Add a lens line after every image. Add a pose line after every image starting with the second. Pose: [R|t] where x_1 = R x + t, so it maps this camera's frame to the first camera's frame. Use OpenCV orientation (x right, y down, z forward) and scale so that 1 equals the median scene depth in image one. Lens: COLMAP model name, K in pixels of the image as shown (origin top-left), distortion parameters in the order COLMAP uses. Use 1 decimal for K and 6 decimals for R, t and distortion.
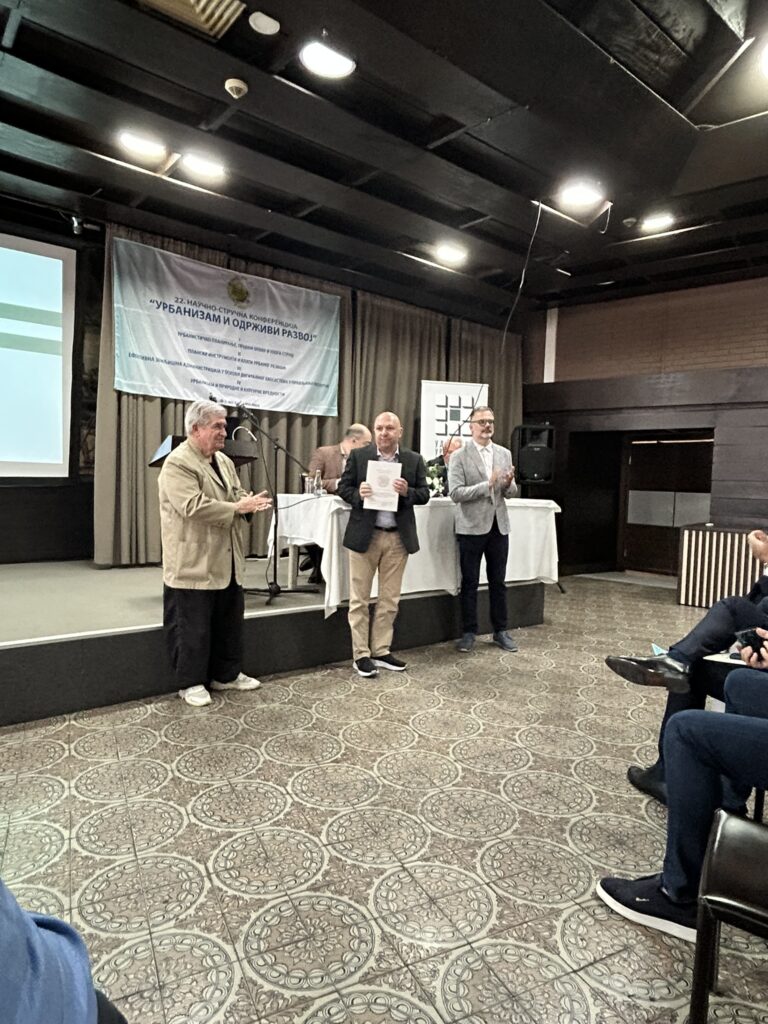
lens RADIAL K [[620.4, 0, 388.4], [0, 620.4, 513.1], [0, 0, 1]] dist [-0.003500, 0.002856]
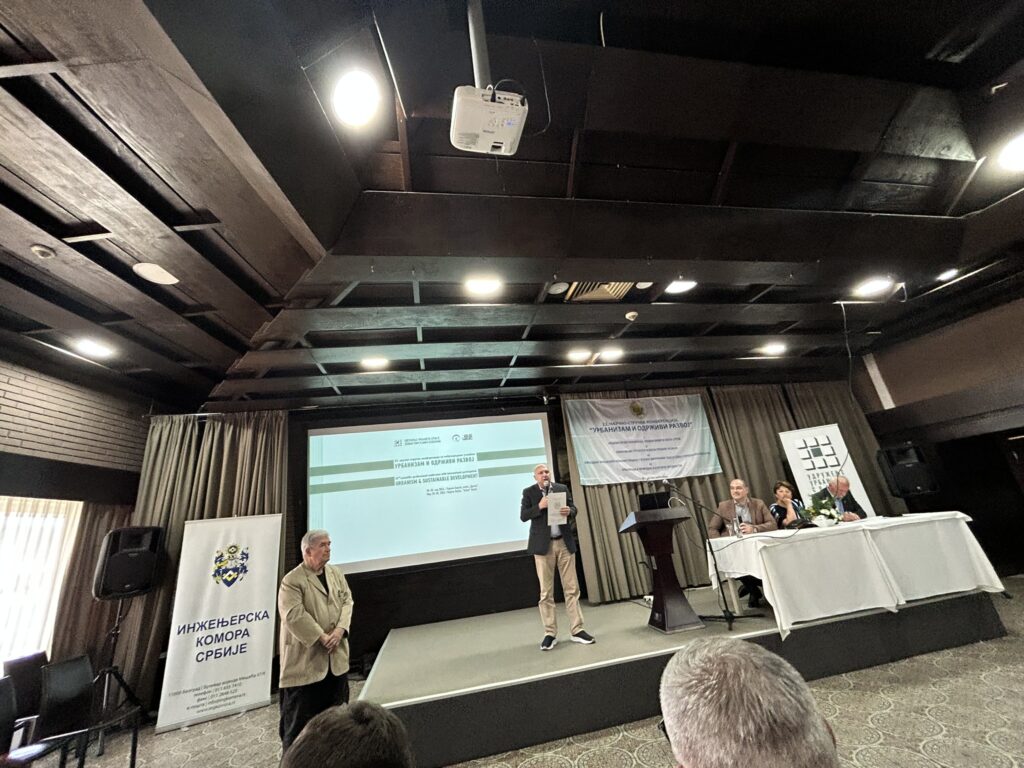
lens RADIAL K [[413.6, 0, 510.6], [0, 413.6, 383.3], [0, 0, 1]] dist [-0.001837, 0.000282]
pose [[0.867065, -0.286431, -0.407621, -0.064665], [0.118755, 0.913442, -0.389258, -0.033991], [0.483834, 0.289104, 0.826029, -0.083819]]
